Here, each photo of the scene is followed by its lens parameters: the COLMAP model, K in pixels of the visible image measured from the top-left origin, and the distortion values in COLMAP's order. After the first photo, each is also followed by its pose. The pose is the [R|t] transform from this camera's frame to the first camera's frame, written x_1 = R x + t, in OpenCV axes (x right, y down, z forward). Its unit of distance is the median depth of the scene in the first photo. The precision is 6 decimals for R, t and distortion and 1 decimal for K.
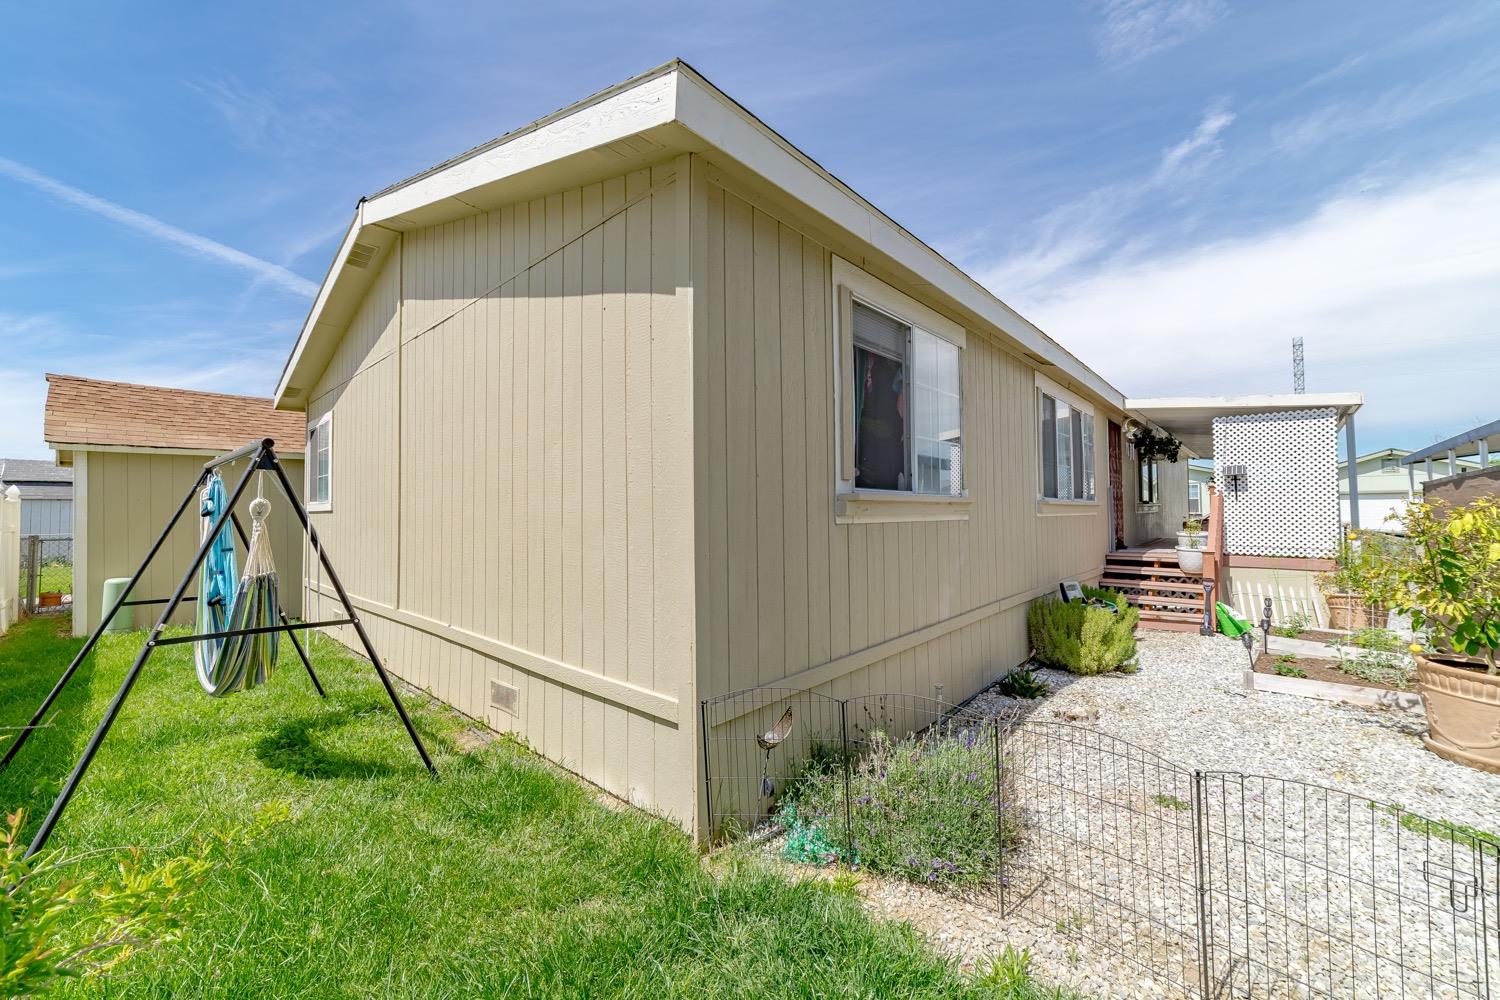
lens RADIAL K [[576.4, 0, 761.8], [0, 576.4, 498.3], [0, 0, 1]] dist [-0.019381, 0.006674]
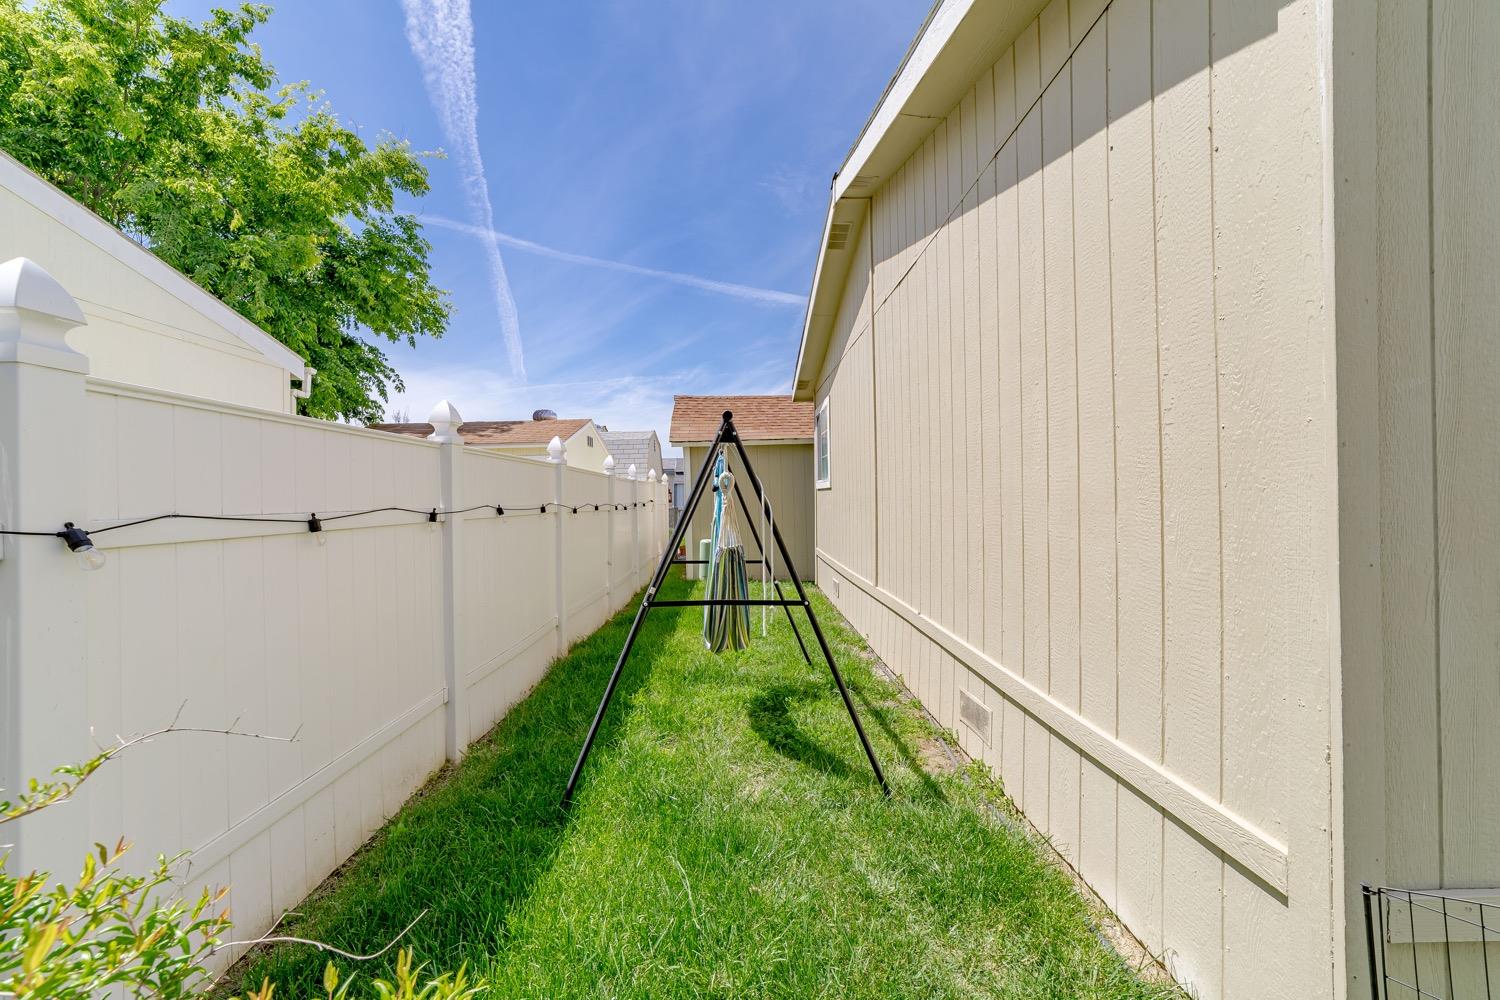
lens RADIAL K [[576.4, 0, 740.1], [0, 576.4, 499.8], [0, 0, 1]] dist [-0.019381, 0.006674]
pose [[0.659019, 0.002786, -0.752121, -0.069197], [0.026918, 0.999265, 0.027287, 0.017271], [0.751645, -0.038228, 0.658460, 0.257735]]
